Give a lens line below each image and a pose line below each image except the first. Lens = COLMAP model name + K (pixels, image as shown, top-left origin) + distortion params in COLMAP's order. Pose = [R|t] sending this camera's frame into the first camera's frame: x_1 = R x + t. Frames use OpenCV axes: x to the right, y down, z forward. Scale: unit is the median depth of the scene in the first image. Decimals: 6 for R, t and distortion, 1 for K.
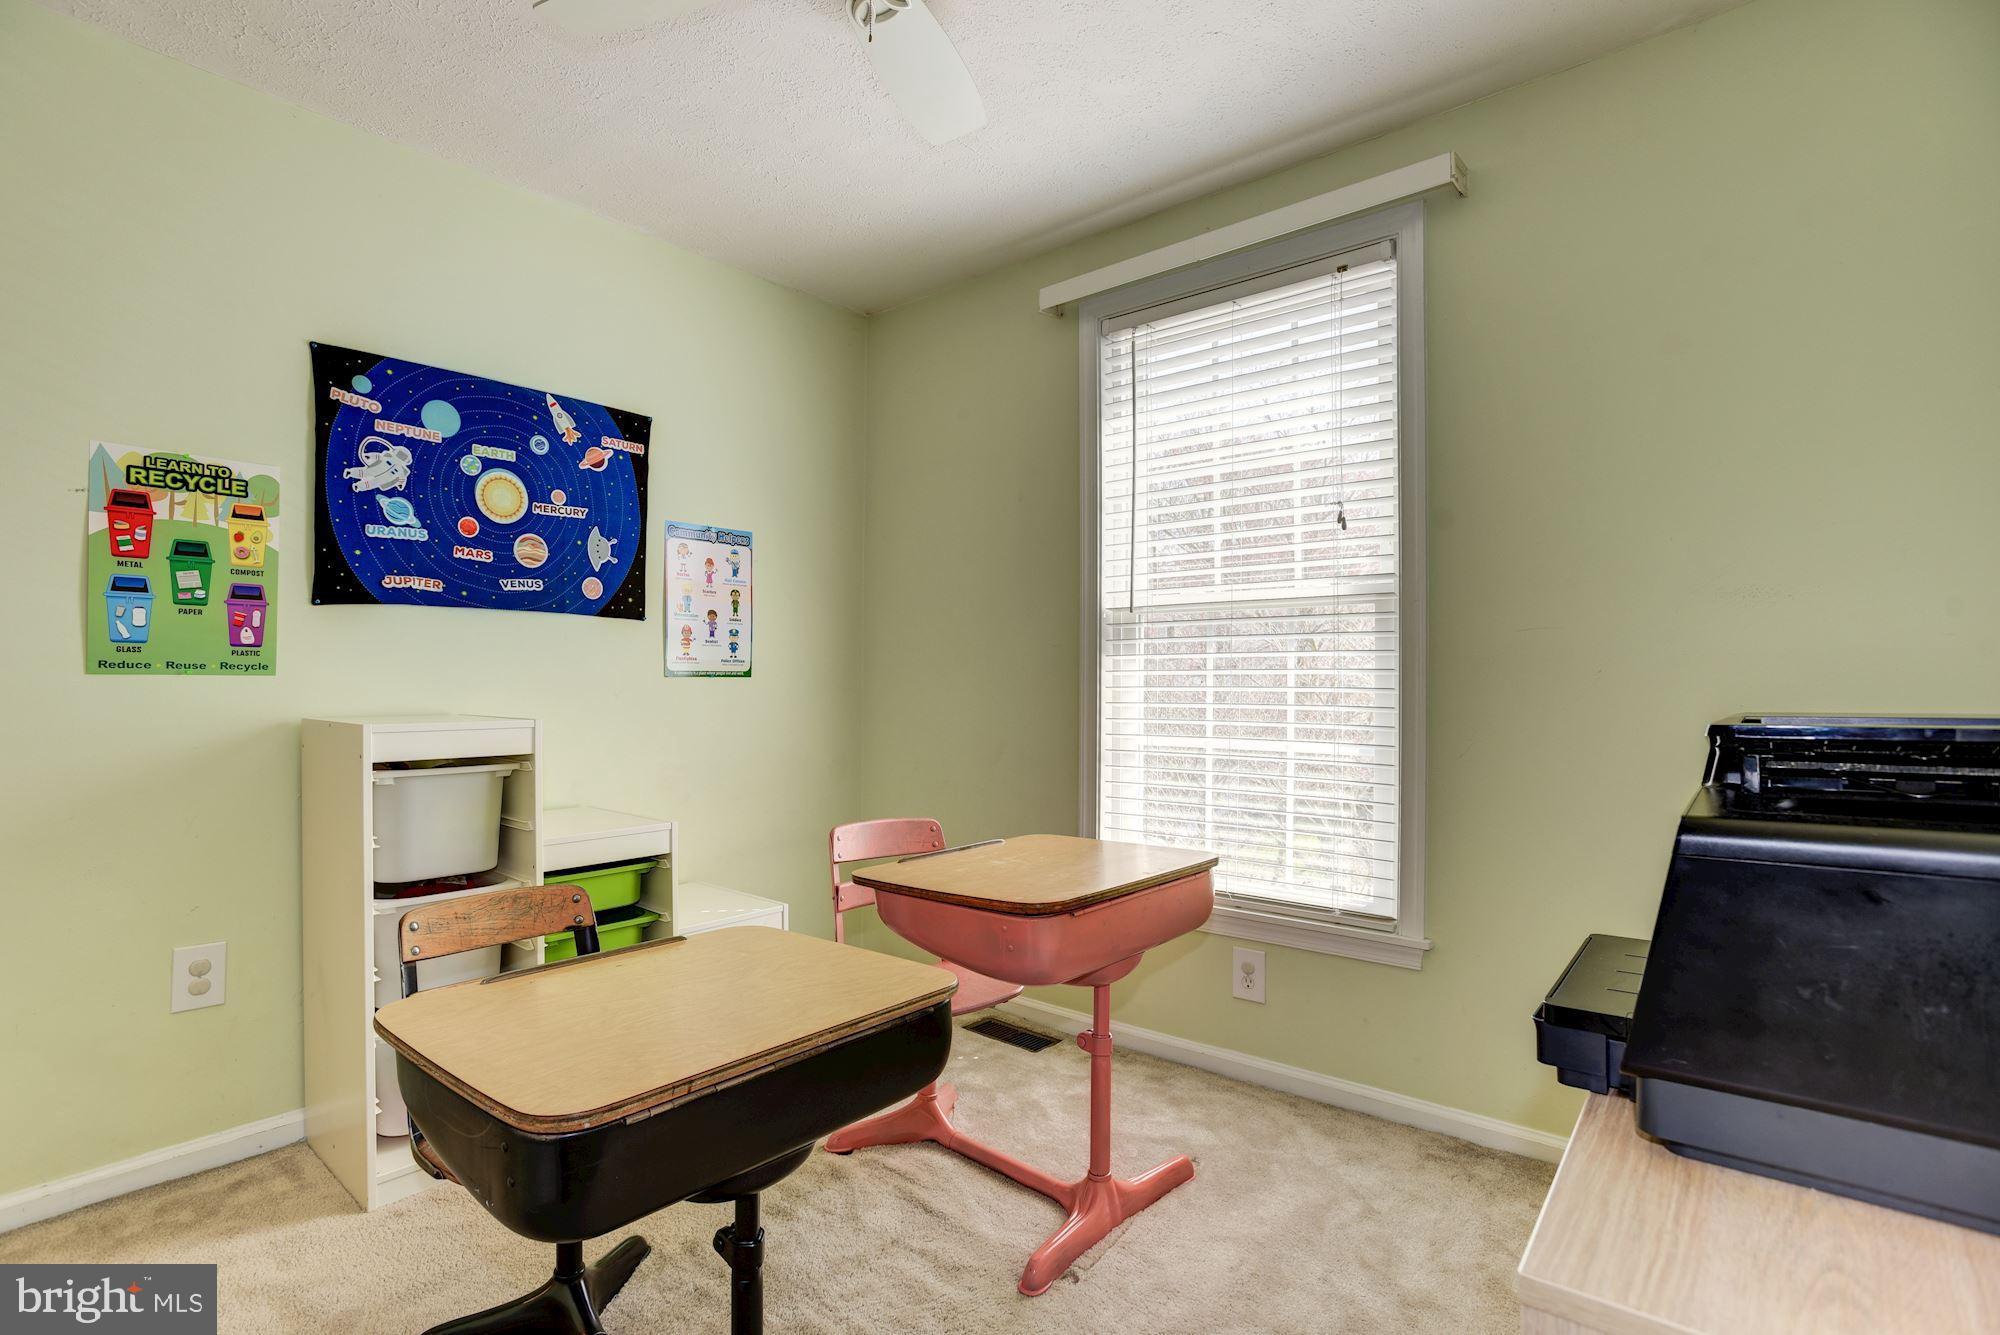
lens RADIAL K [[1008.9, 0, 999.1], [0, 1008.9, 659.5], [0, 0, 1]] dist [-0.001179, 0.000031]
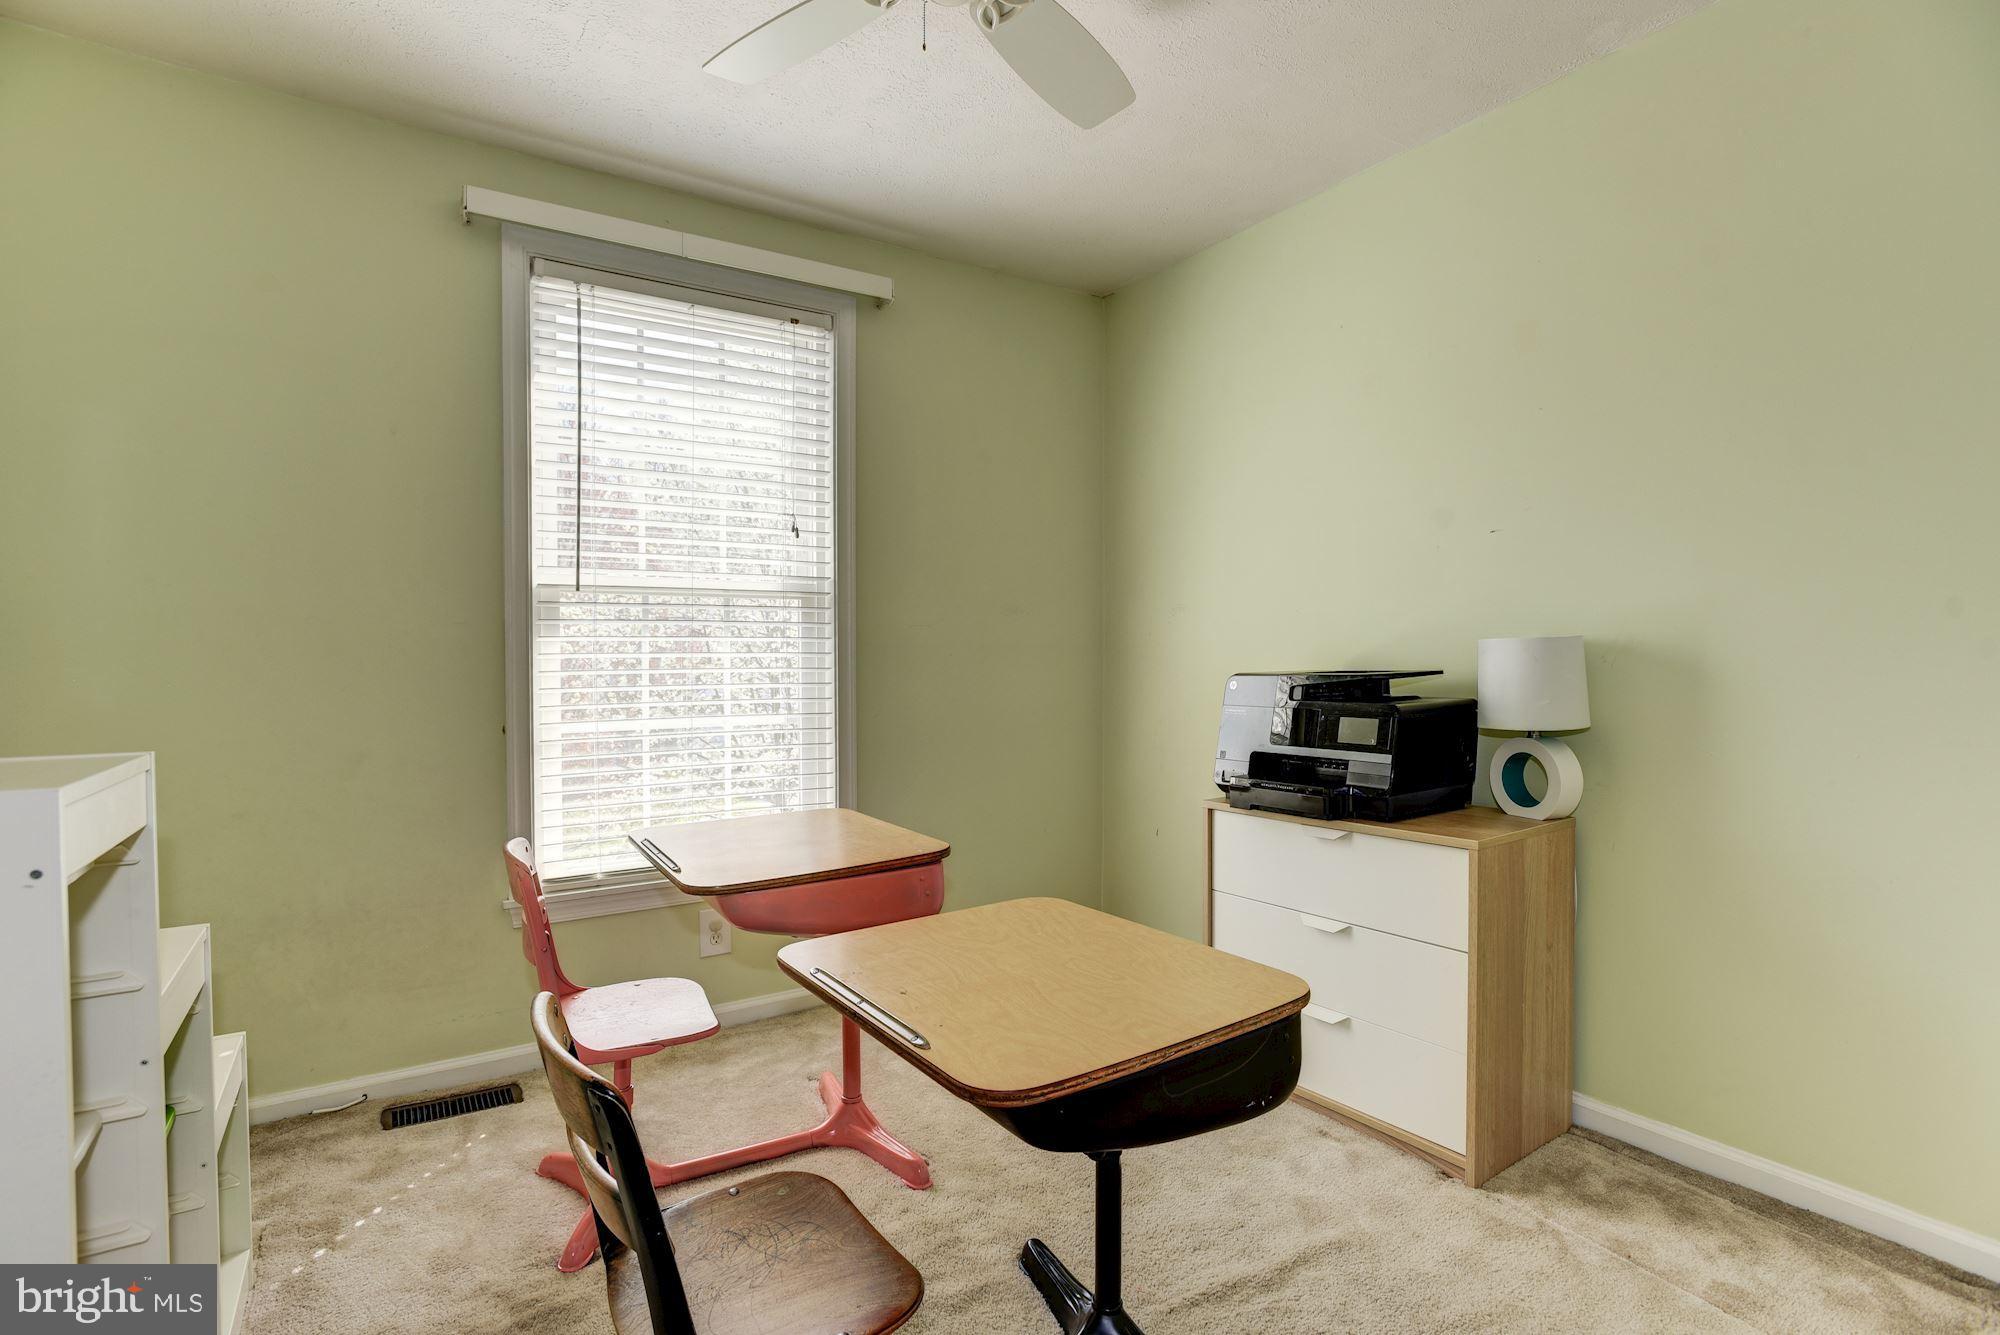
lens RADIAL K [[957.8, 0, 1000.0], [0, 957.8, 667.5], [0, 0, 1]] dist [-0.000494, 0.000025]
pose [[0.294448, -0.006281, 0.955647, -0.644477], [-0.006304, 0.999944, 0.008514, 0.014953], [-0.955647, -0.008532, 0.294392, 0.398198]]
